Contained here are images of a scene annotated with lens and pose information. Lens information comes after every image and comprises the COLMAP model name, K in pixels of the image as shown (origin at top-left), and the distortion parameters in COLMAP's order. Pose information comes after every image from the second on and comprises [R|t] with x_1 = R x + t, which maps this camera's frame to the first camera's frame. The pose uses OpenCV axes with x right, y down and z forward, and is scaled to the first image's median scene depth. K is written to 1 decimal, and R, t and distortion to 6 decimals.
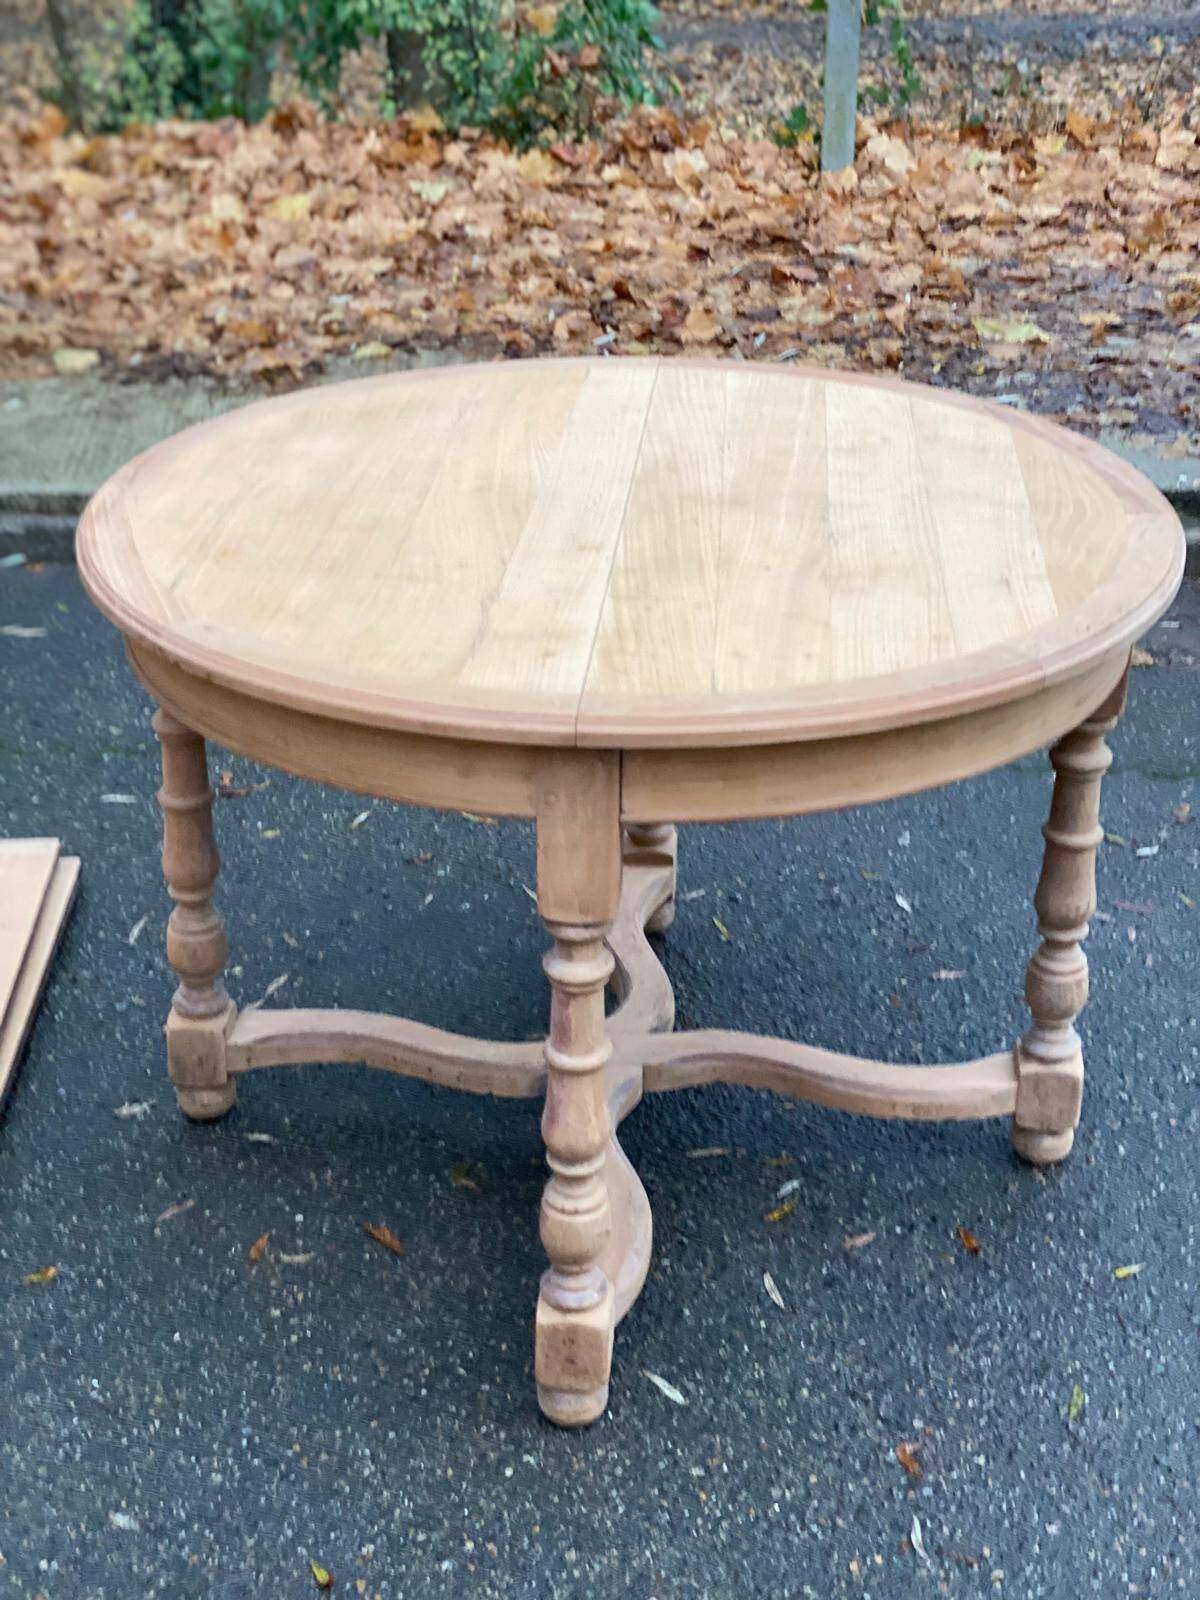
lens RADIAL K [[2349.3, 0, 568.7], [0, 2349.3, 779.2], [0, 0, 1]] dist [0.220999, -0.559556]
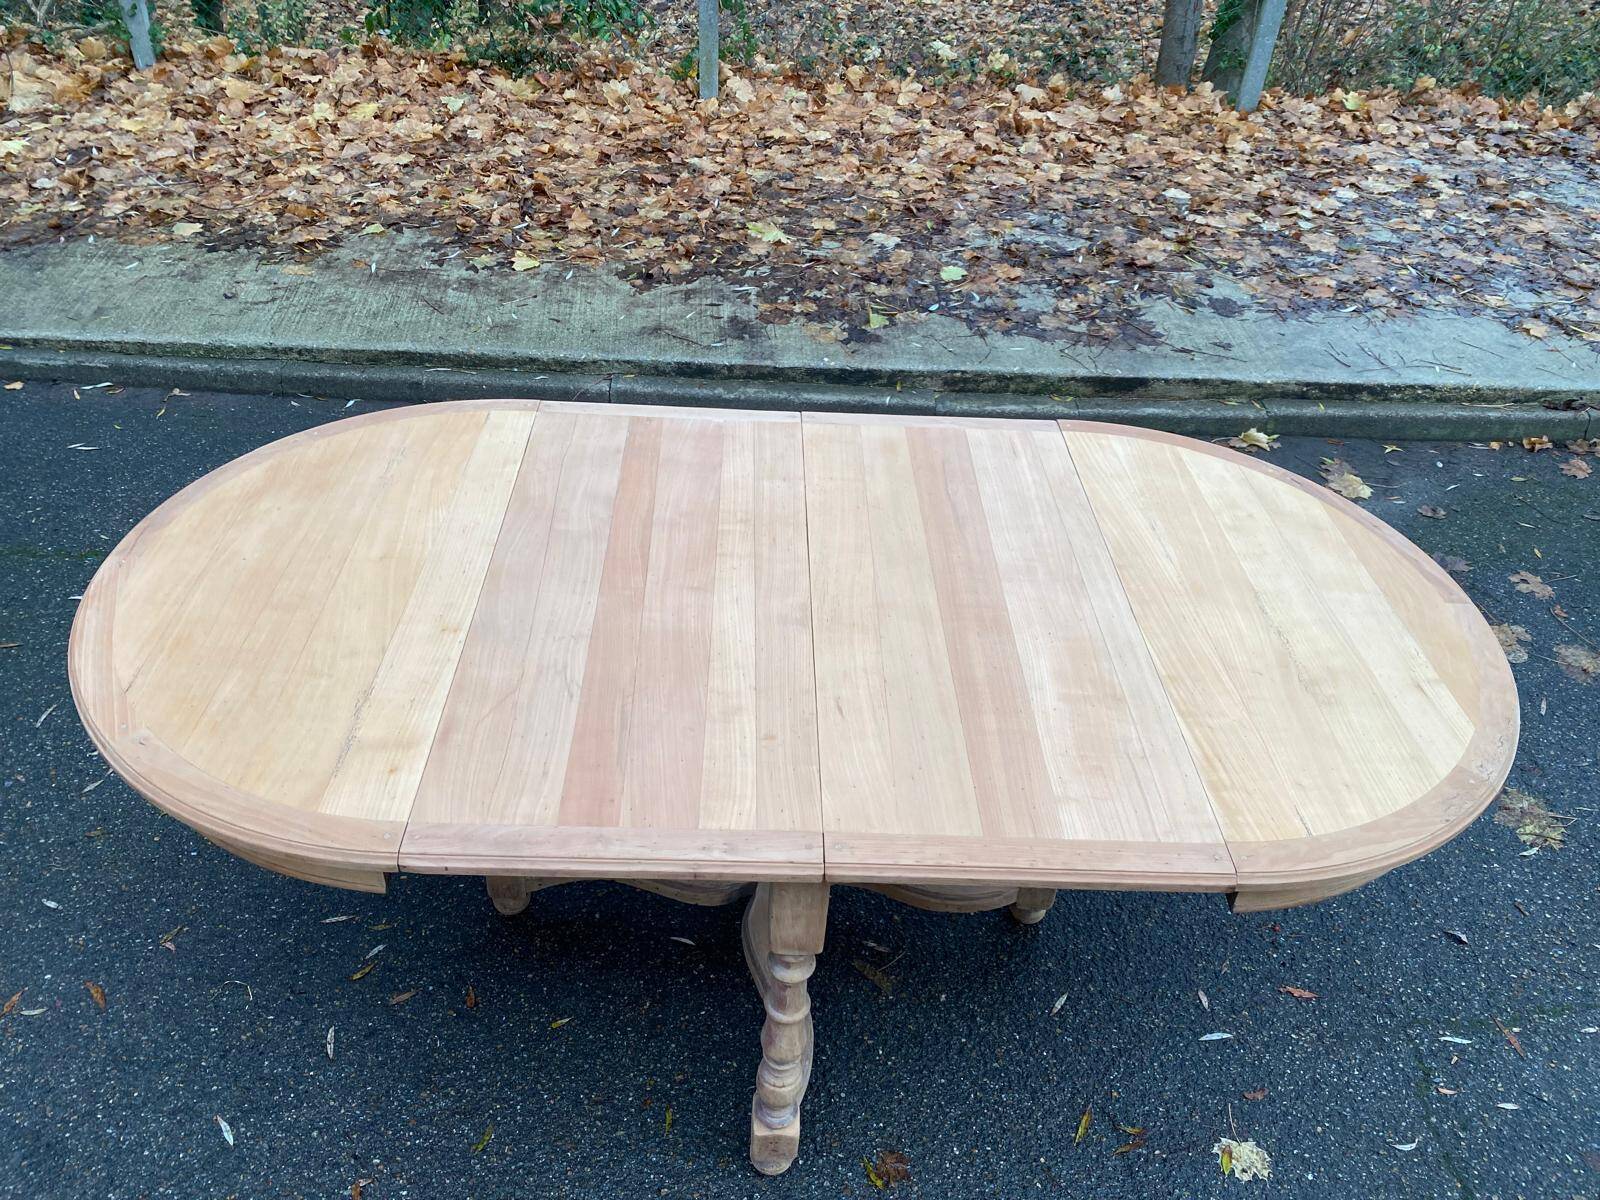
lens RADIAL K [[1221.1, 0, 785.6], [0, 1221.1, 585.8], [0, 0, 1]] dist [0.009391, -0.001537]
pose [[0.998117, 0.023123, 0.056822, 0.136776], [-0.034279, 0.978372, 0.203994, -0.106478], [-0.050876, -0.205558, 0.977322, 0.099188]]
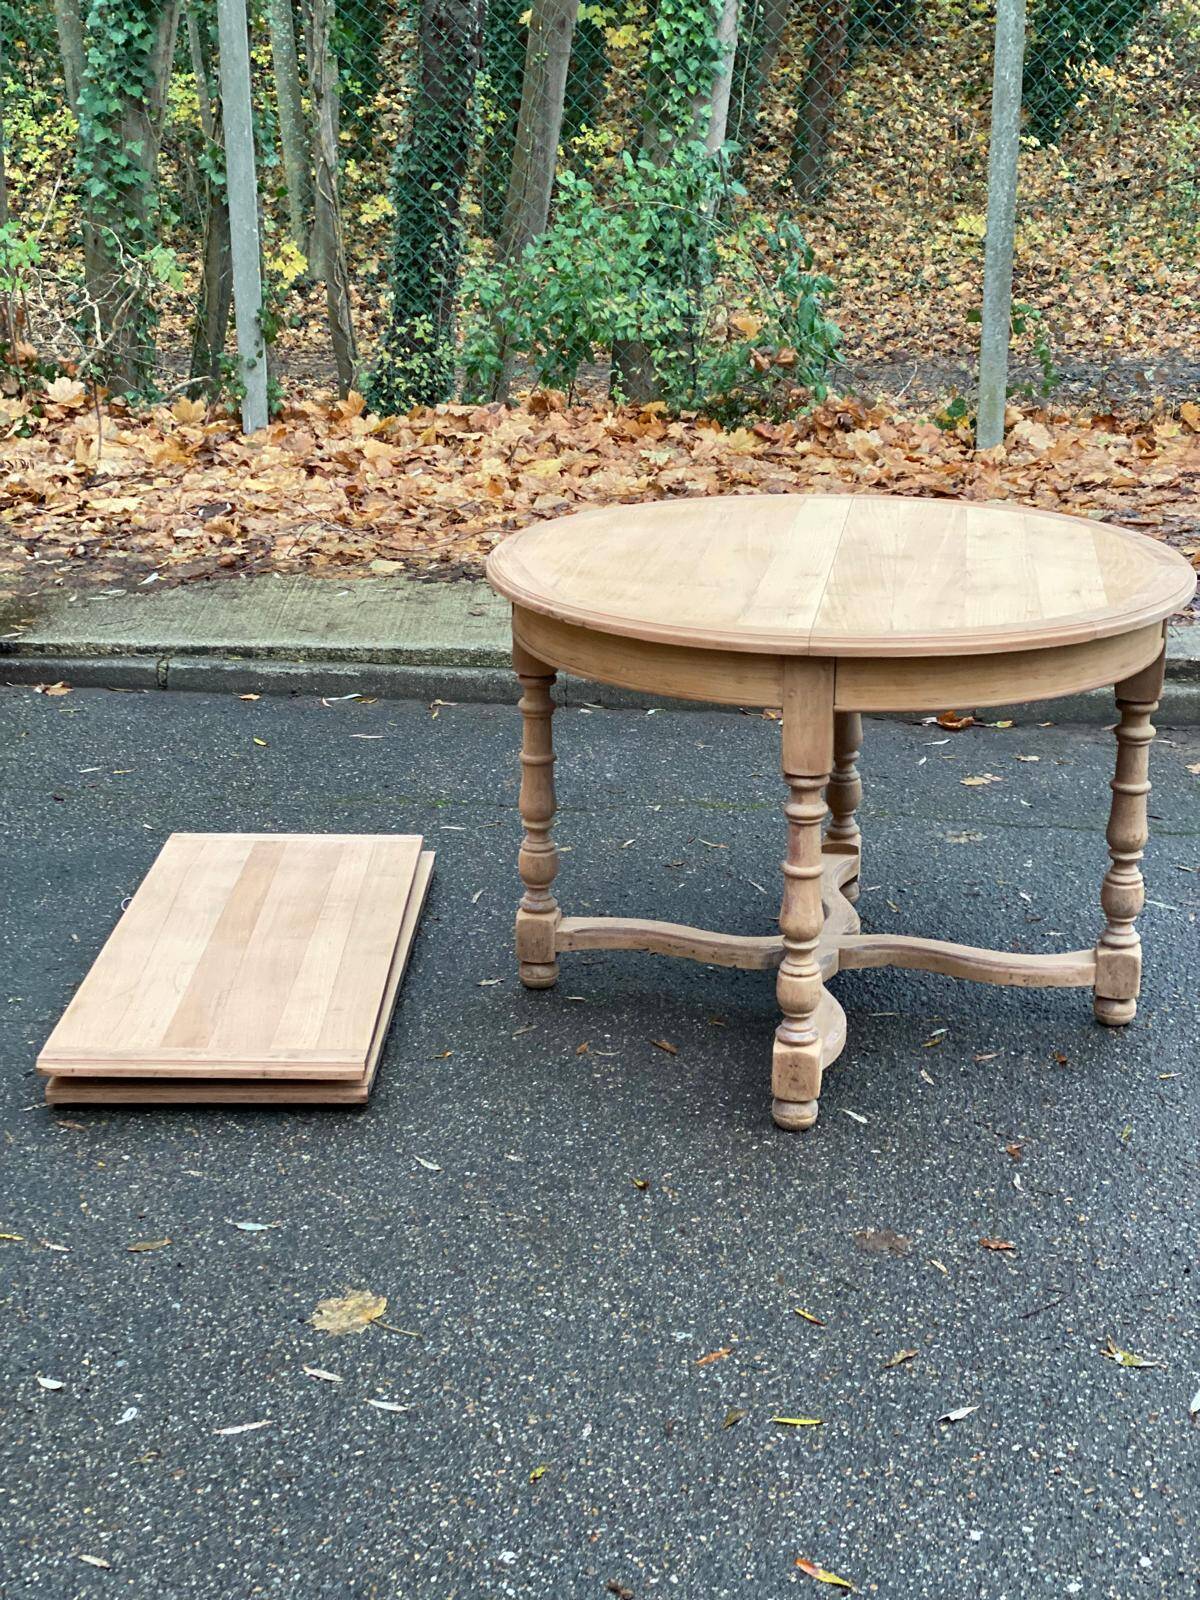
lens RADIAL K [[2372.3, 0, 605.8], [0, 2372.3, 798.0], [0, 0, 1]] dist [0.187224, -0.159350]
pose [[0.998397, 0.022488, -0.051947, -0.017043], [-0.029367, 0.990314, -0.135703, 0.101968], [0.048392, 0.137011, 0.989387, -0.213115]]
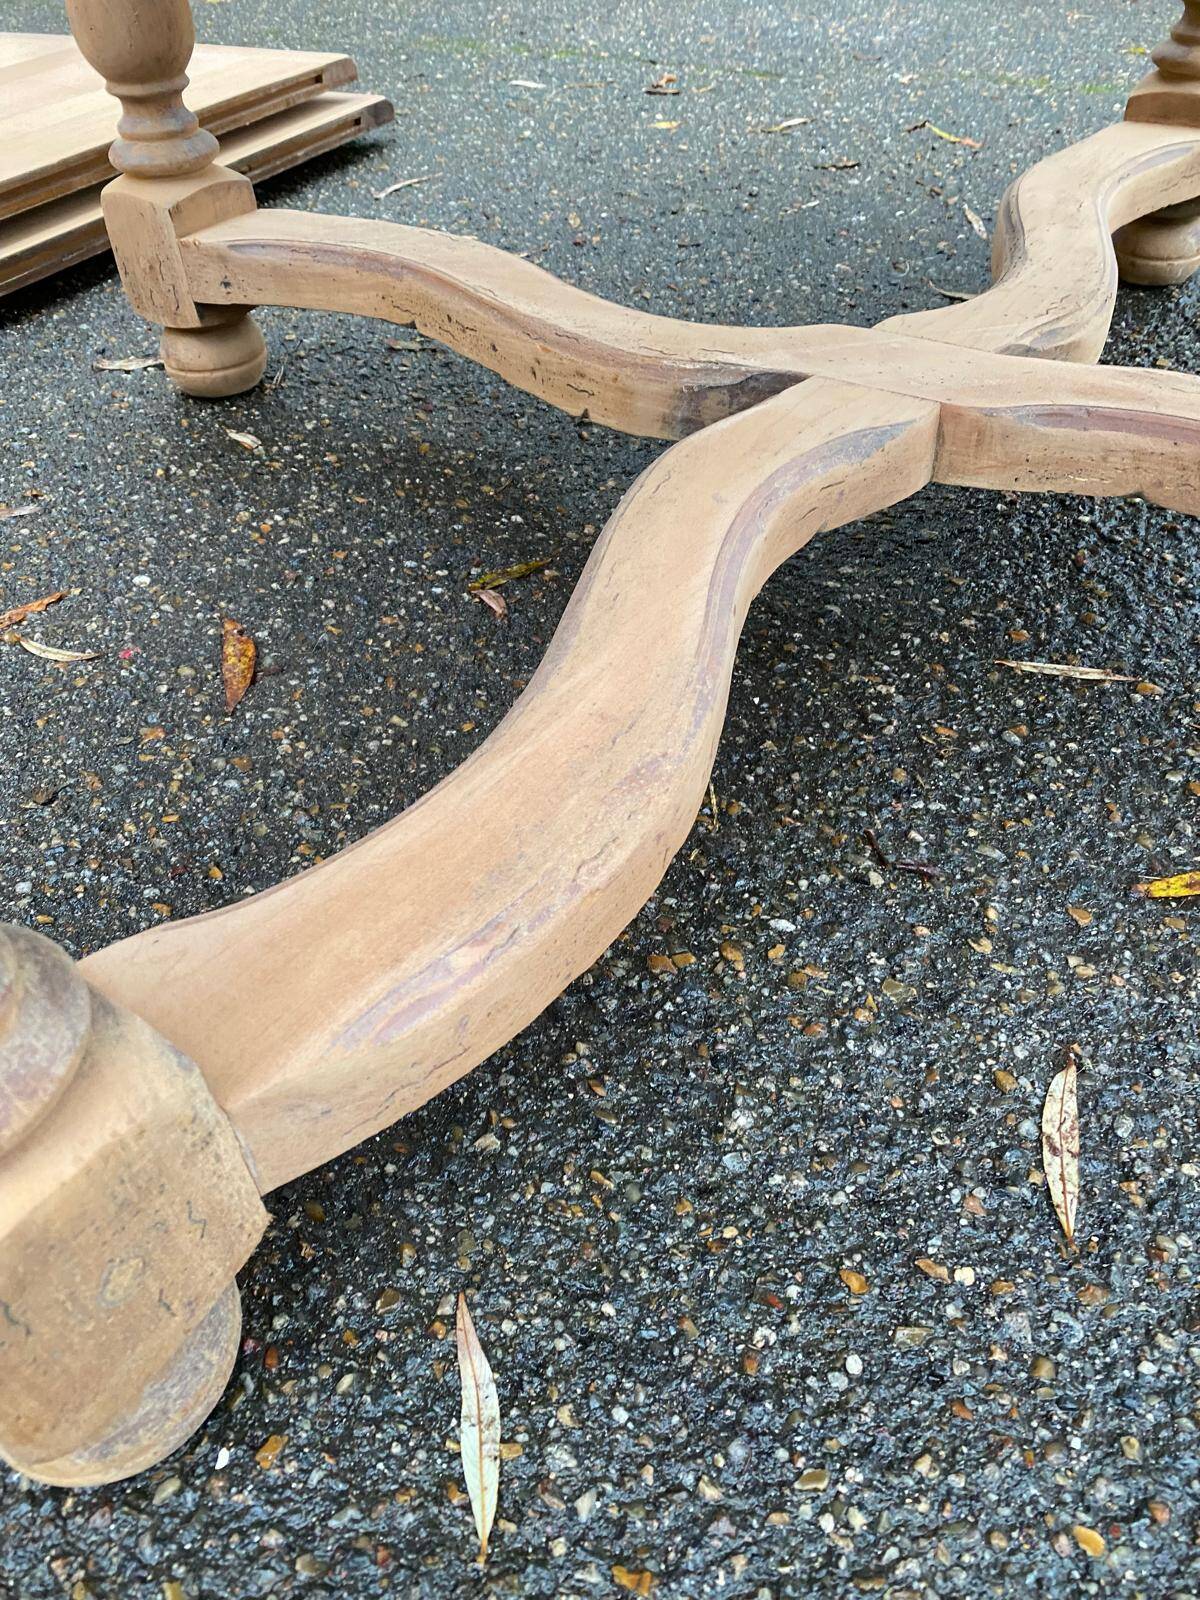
lens RADIAL K [[1219.3, 0, 603.2], [0, 1219.3, 767.5], [0, 0, 1]] dist [0.018495, -0.015357]
pose [[0.882530, 0.281459, -0.376724, 0.032342], [-0.167887, 0.936892, 0.306671, 0.054165], [0.439265, -0.207399, 0.874089, 0.344829]]
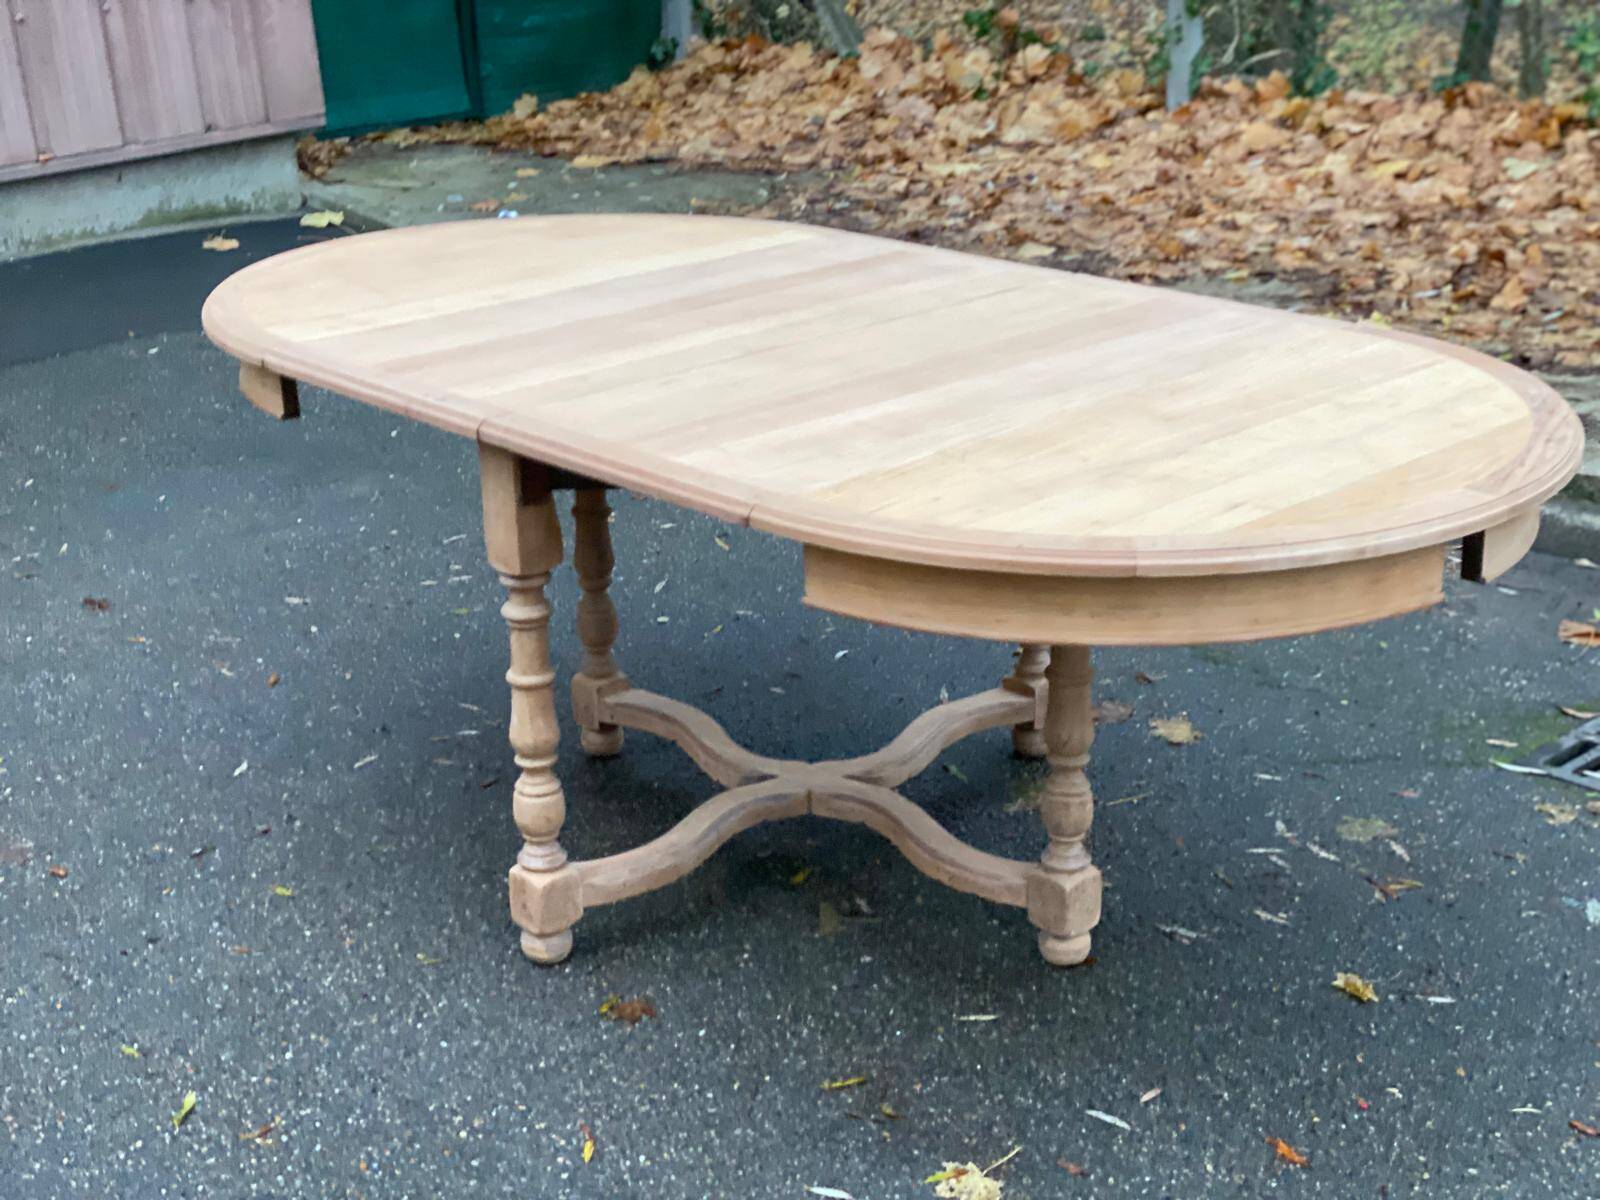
lens RADIAL K [[2372.3, 0, 765.0], [0, 2372.3, 596.7], [0, 0, 1]] dist [0.187224, -0.159350]
pose [[0.686762, 0.232184, -0.688802, 0.528990], [-0.284106, 0.957973, 0.039653, -0.009020], [0.669060, 0.168460, 0.723864, 0.015003]]
